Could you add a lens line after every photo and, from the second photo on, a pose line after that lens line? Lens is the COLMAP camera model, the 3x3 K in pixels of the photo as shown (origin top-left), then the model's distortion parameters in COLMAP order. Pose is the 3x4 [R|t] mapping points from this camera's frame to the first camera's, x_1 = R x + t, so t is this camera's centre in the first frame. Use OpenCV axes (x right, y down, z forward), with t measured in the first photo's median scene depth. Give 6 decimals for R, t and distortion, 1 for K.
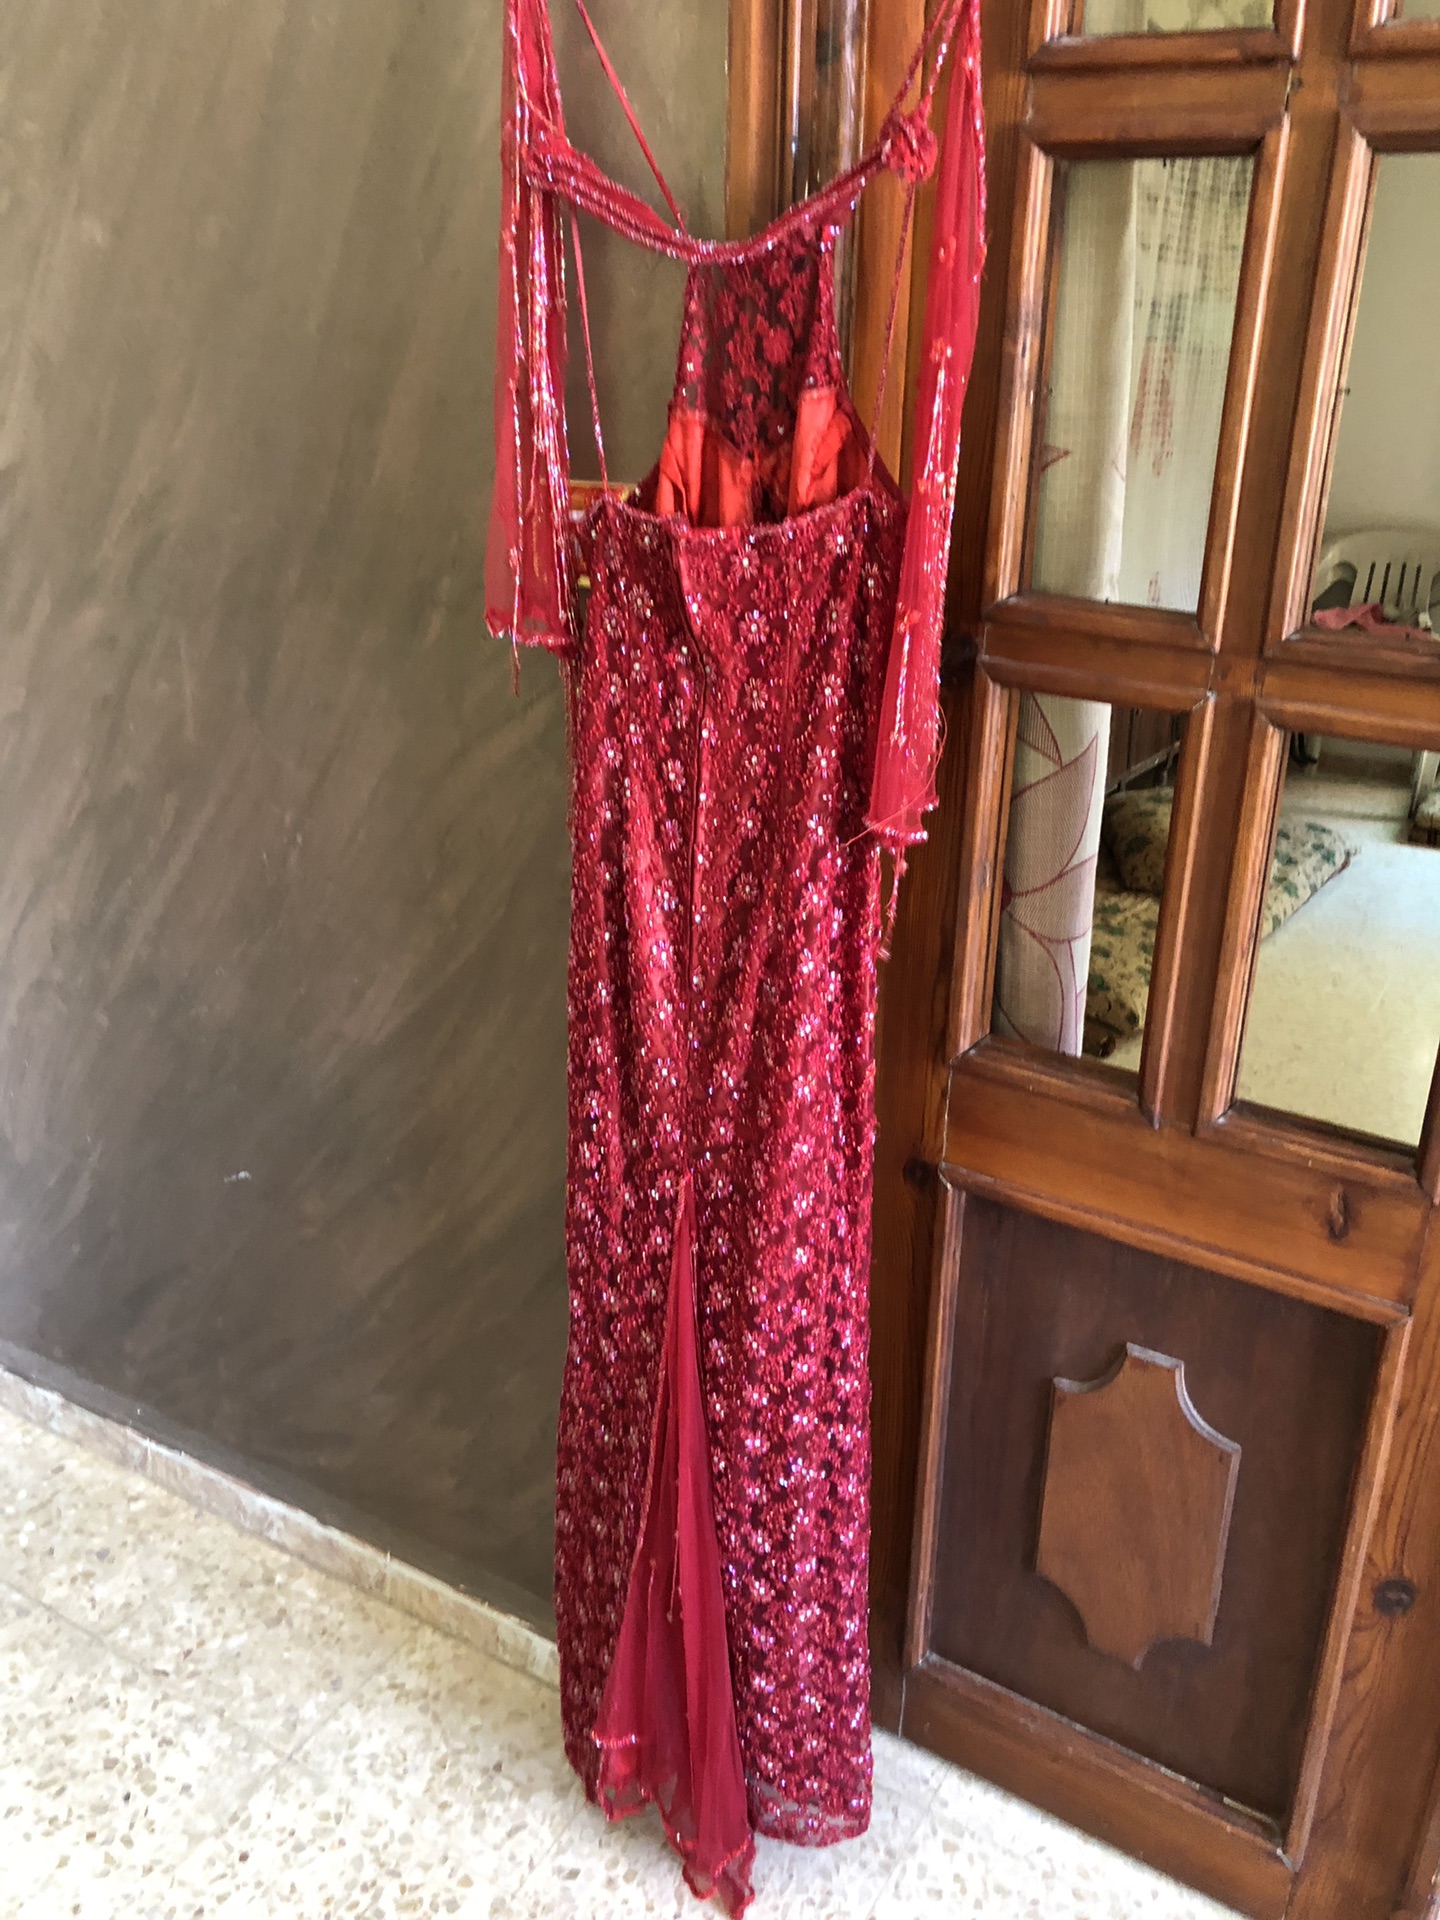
lens RADIAL K [[1707.1, 0, 661.4], [0, 1707.1, 906.7], [0, 0, 1]] dist [0.029602, -0.000272]
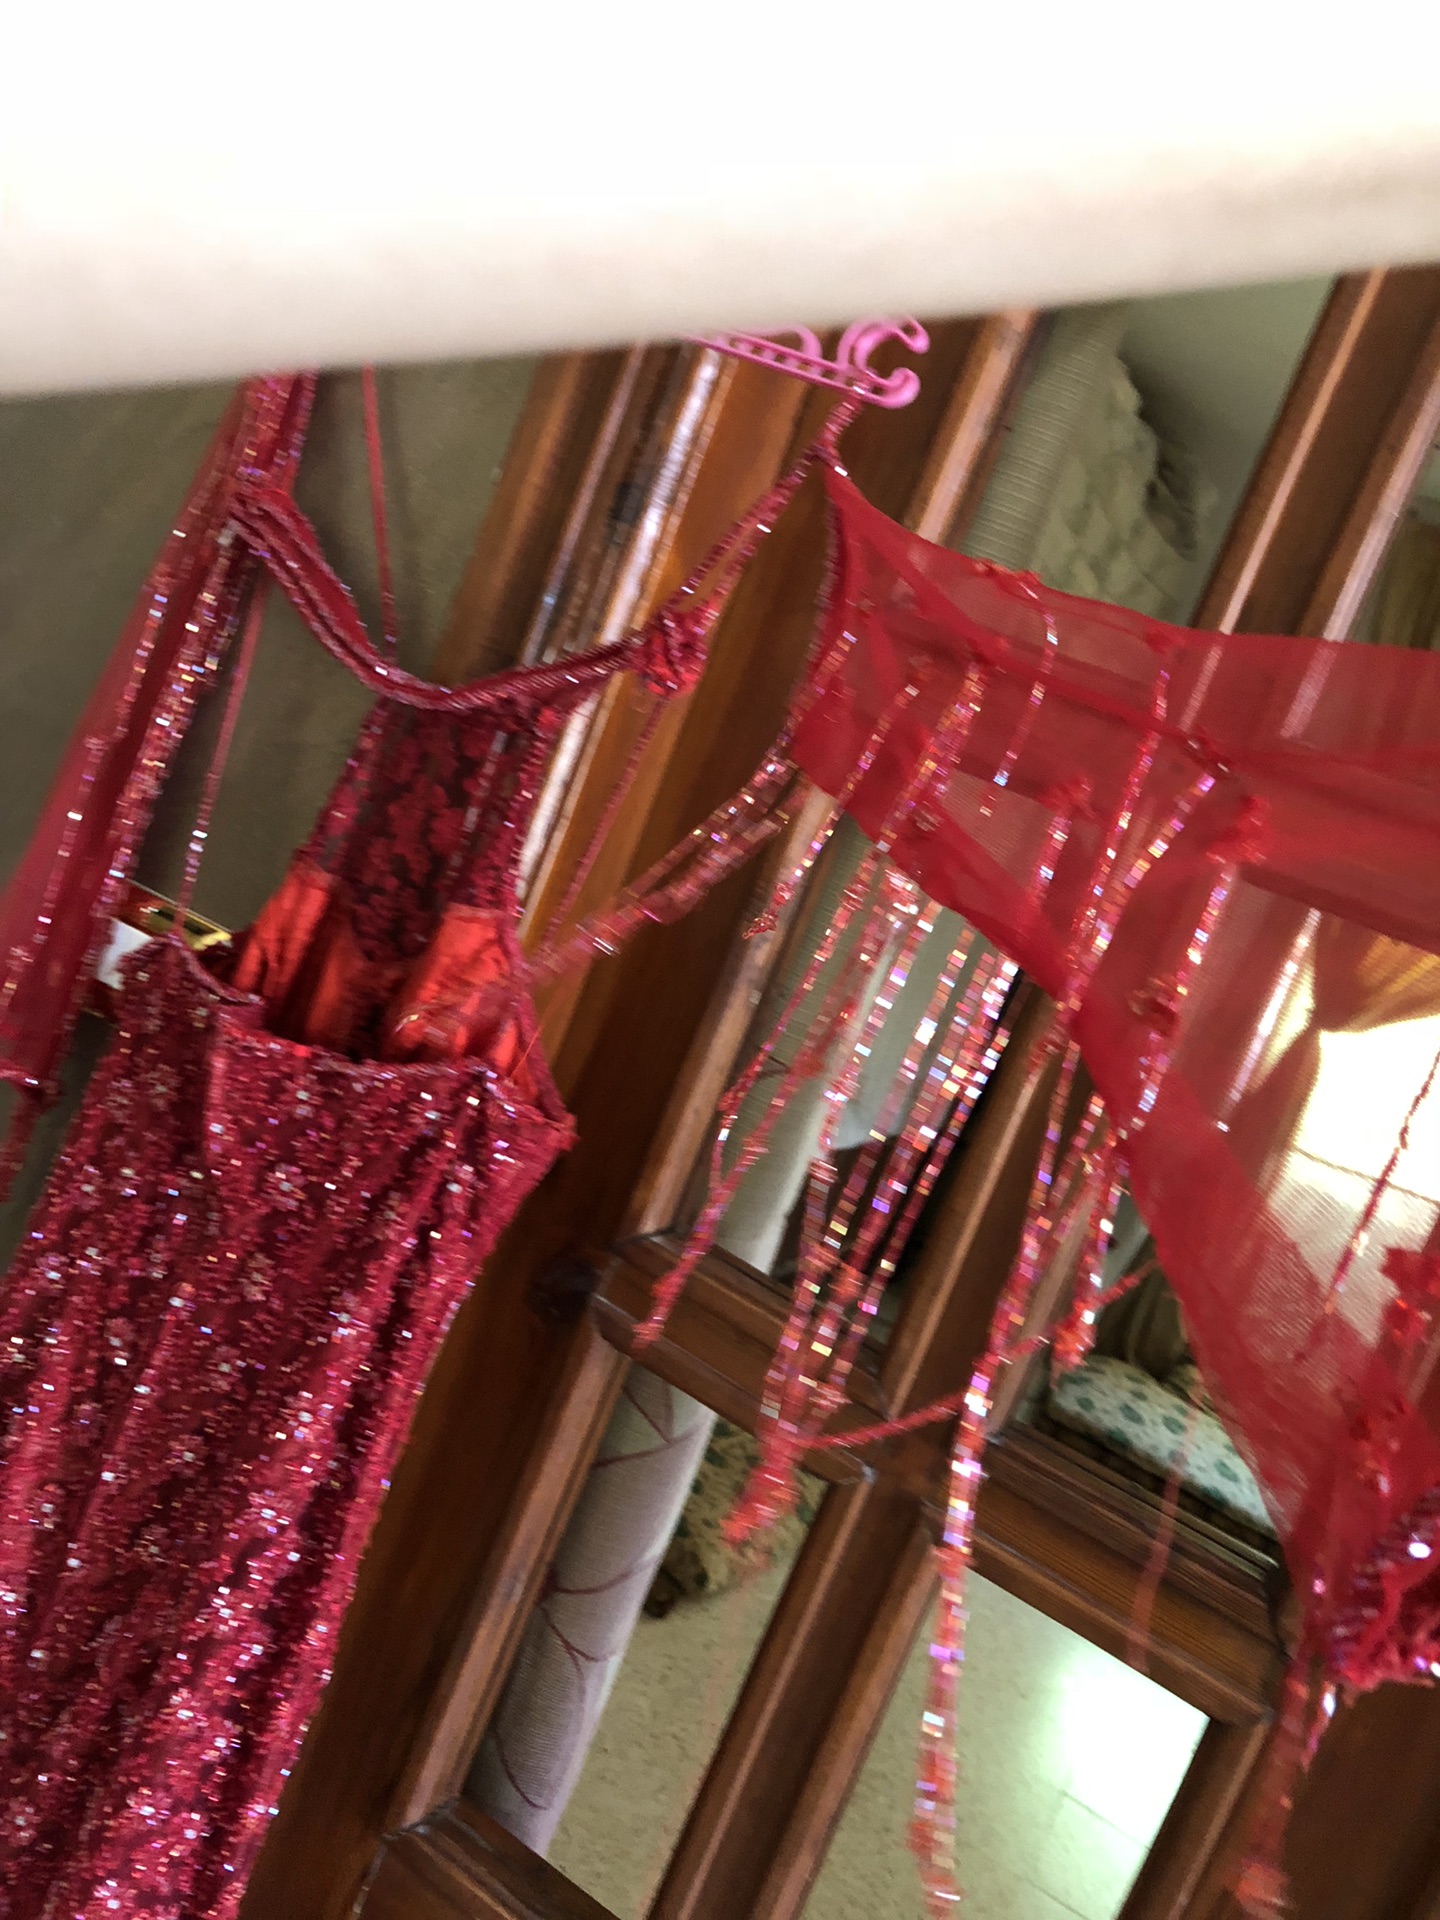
lens RADIAL K [[1575.0, 0, 728.1], [0, 1575.0, 970.6], [0, 0, 1]] dist [0.012835, 0.002020]
pose [[0.924754, 0.342076, 0.166776, 0.080572], [-0.293076, 0.919688, -0.261305, -0.125139], [-0.242768, 0.192765, 0.950739, 0.325929]]
